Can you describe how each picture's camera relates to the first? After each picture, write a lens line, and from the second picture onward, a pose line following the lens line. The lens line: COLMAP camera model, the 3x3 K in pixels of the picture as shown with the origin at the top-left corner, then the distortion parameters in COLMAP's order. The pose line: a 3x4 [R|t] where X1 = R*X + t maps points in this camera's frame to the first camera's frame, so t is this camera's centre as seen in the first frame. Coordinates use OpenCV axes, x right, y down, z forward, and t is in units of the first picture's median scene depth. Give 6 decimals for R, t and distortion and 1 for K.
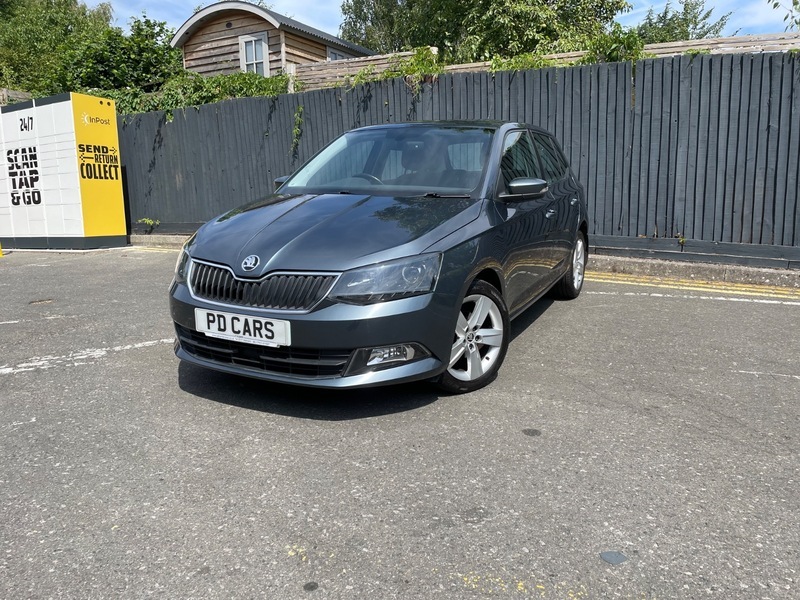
lens RADIAL K [[611.8, 0, 404.1], [0, 611.8, 298.7], [0, 0, 1]] dist [0.066592, -0.084479]
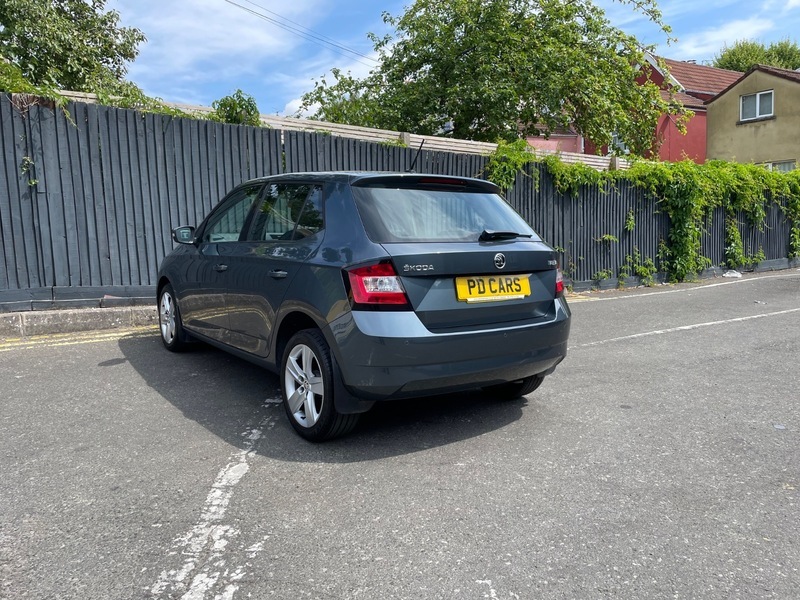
lens RADIAL K [[611.8, 0, 405.3], [0, 611.8, 296.5], [0, 0, 1]] dist [0.066592, -0.084479]
pose [[0.431502, -0.100968, 0.896444, -0.971573], [0.161366, 0.986329, 0.033418, -0.134782], [-0.887562, 0.130236, 0.441896, 0.555938]]
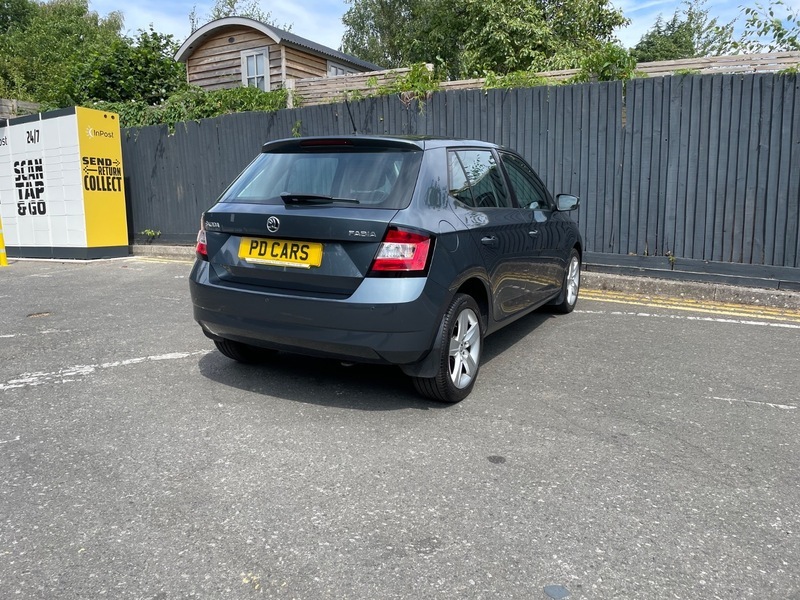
lens RADIAL K [[611.8, 0, 395.2], [0, 611.8, 298.7], [0, 0, 1]] dist [0.066592, -0.084479]
pose [[0.999639, 0.009885, -0.024976, 0.044772], [-0.010112, 0.999909, -0.008979, -0.027304], [0.024885, 0.009229, 0.999648, -0.018148]]
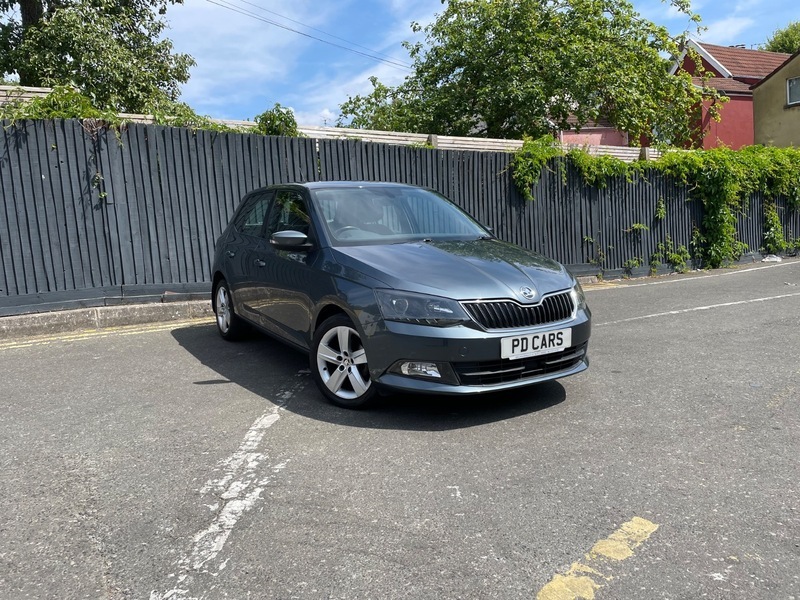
lens RADIAL K [[611.8, 0, 404.3], [0, 611.8, 294.3], [0, 0, 1]] dist [0.066592, -0.084479]
pose [[0.505303, -0.108694, 0.856069, -1.077407], [0.191786, 0.981371, 0.011399, -0.086874], [-0.841360, 0.158422, 0.516735, 0.418693]]
